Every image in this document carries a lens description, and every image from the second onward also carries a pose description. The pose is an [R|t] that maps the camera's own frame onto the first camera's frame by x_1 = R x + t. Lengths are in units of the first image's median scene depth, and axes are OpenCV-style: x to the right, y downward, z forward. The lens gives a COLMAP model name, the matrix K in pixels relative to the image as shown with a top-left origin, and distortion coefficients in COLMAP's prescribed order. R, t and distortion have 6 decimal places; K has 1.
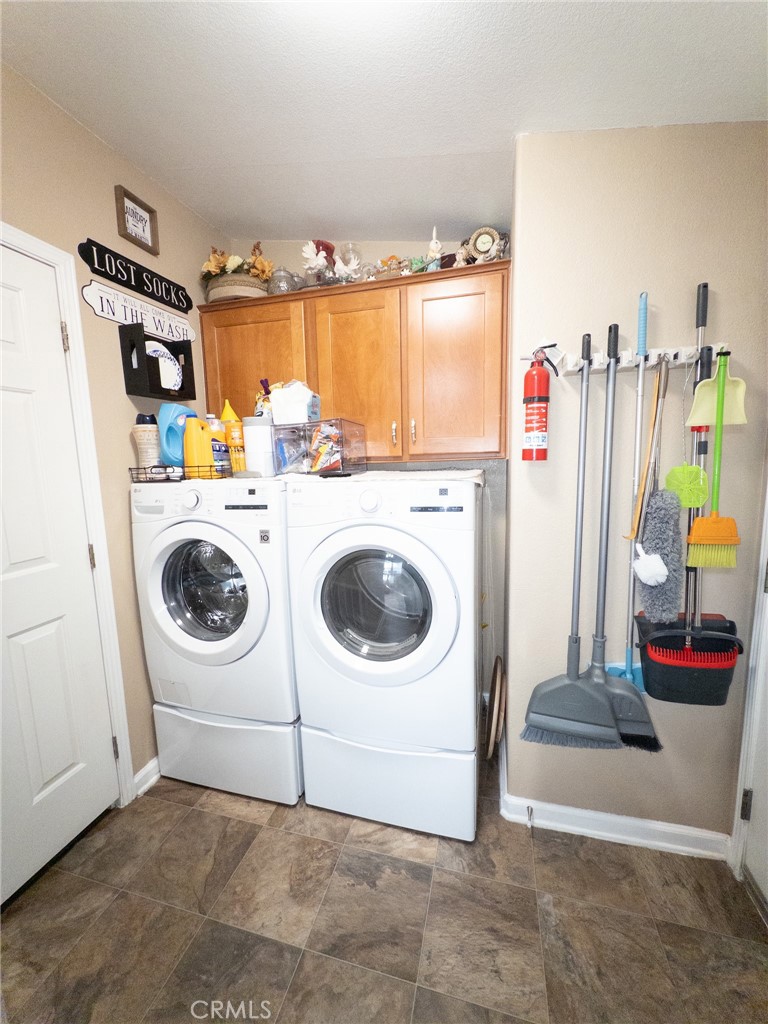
lens RADIAL K [[405.7, 0, 383.3], [0, 405.7, 510.6], [0, 0, 1]] dist [0.001992, -0.000019]
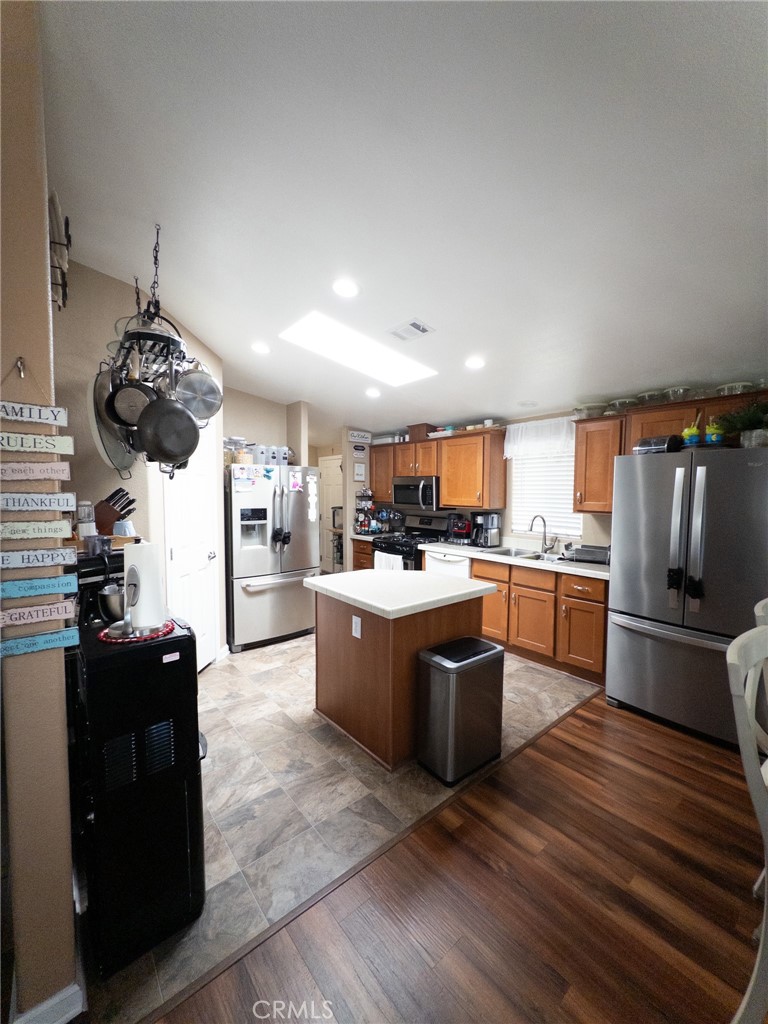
lens RADIAL K [[405.7, 0, 383.3], [0, 405.7, 516.4], [0, 0, 1]] dist [0.001992, -0.000019]
pose [[0.565989, -0.015963, 0.824258, -0.930200], [0.072522, 0.996901, -0.030491, -0.039847], [-0.821217, 0.077035, 0.565393, -0.243655]]
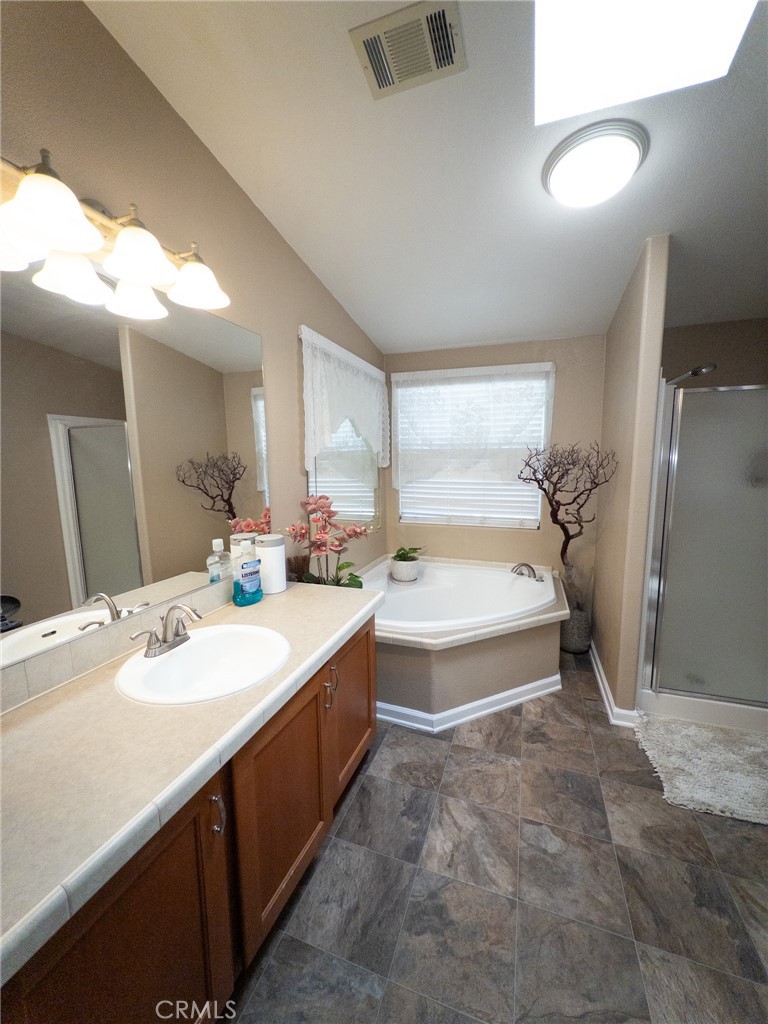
lens RADIAL K [[405.7, 0, 381.6], [0, 405.7, 513.1], [0, 0, 1]] dist [0.001992, -0.000019]
pose [[-0.078687, 0.159841, -0.984002, 1.057618], [-0.106960, 0.980011, 0.167745, -0.163412], [0.991145, 0.118448, -0.060018, 0.922446]]
